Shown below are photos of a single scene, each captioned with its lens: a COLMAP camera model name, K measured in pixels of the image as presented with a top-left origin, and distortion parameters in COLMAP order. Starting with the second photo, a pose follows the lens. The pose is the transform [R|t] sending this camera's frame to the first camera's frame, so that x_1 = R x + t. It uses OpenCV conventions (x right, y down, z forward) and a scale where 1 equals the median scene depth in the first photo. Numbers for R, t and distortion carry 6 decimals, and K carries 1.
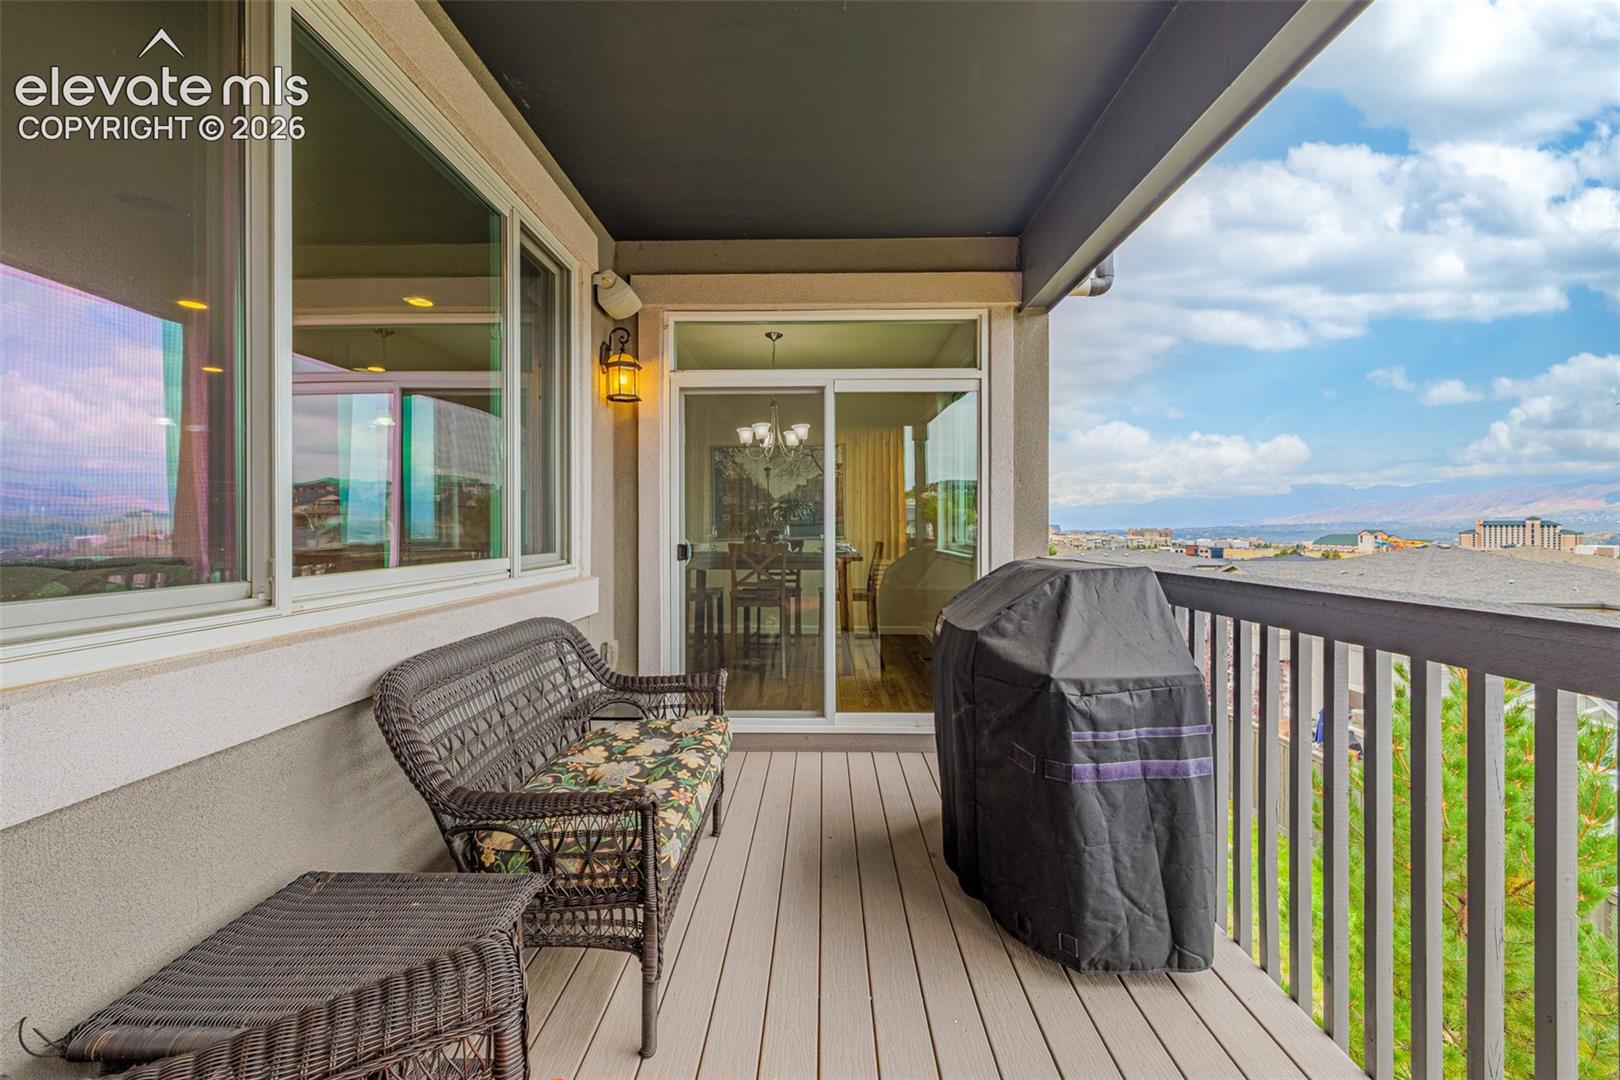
lens RADIAL K [[694.7, 0, 810.9], [0, 694.7, 531.3], [0, 0, 1]] dist [0.003658, 0.000726]
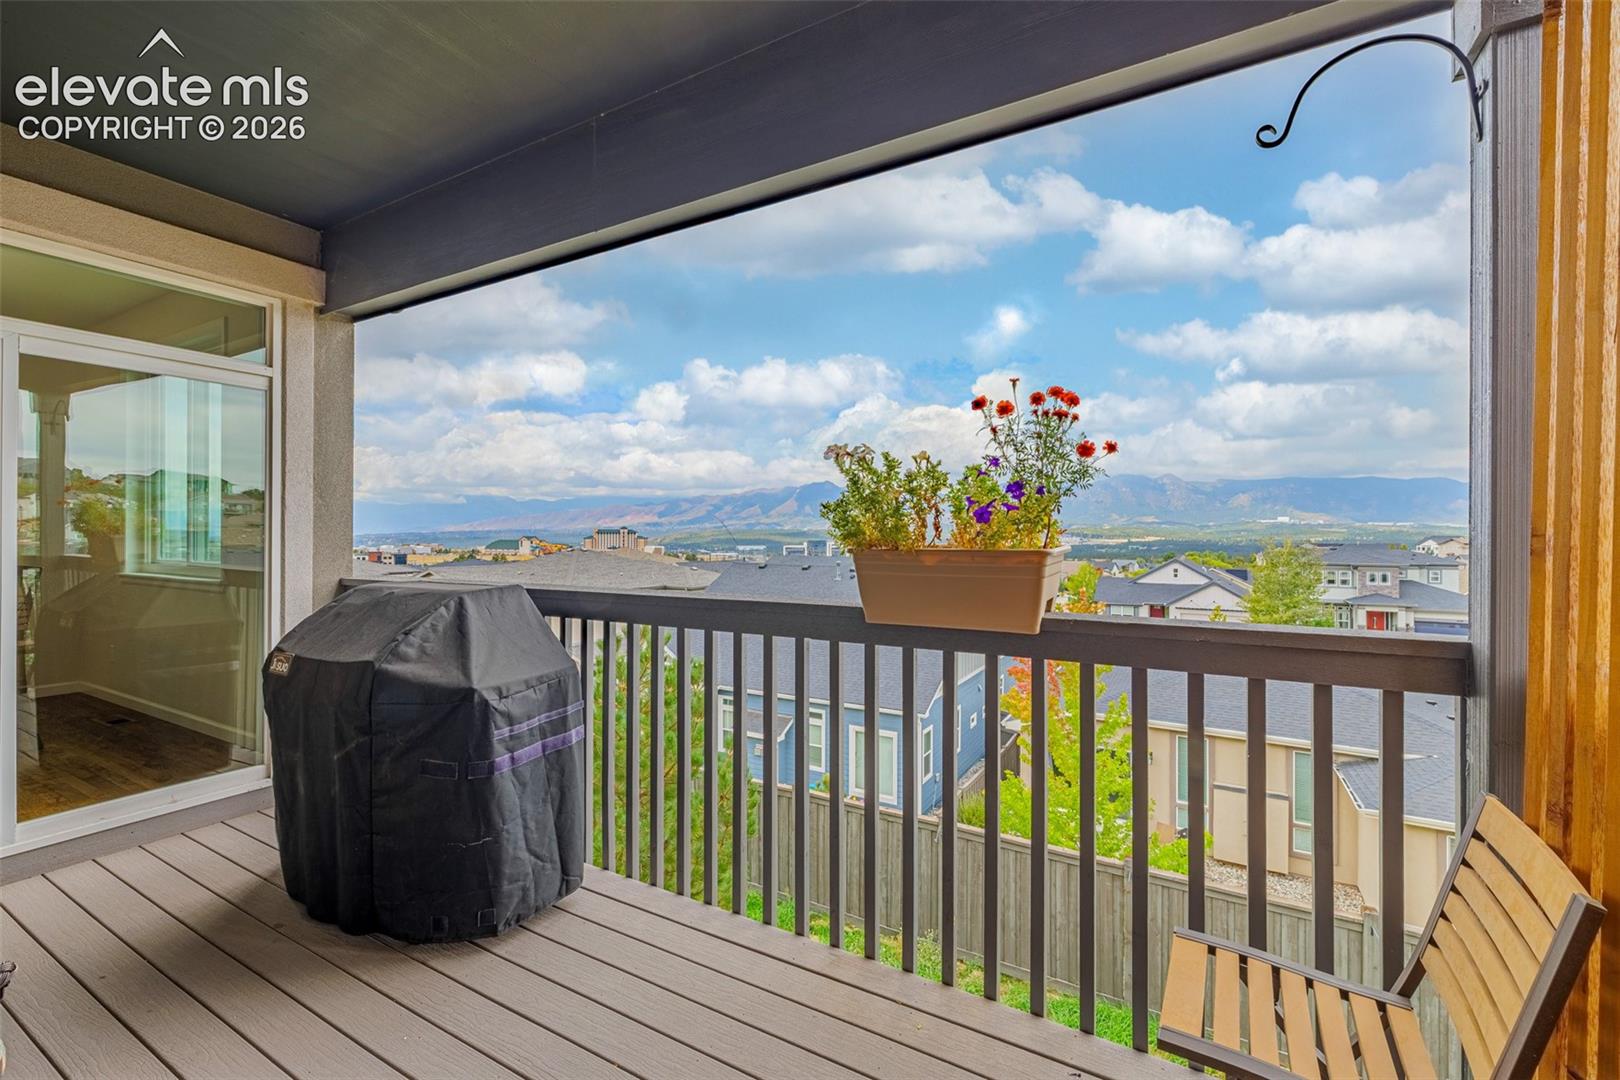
lens RADIAL K [[694.7, 0, 816.4], [0, 694.7, 535.6], [0, 0, 1]] dist [0.003658, 0.000726]
pose [[0.477970, 0.000081, 0.878376, -0.340270], [0.001756, 0.999998, -0.001047, -0.032985], [-0.878375, 0.002043, 0.477969, -0.027911]]
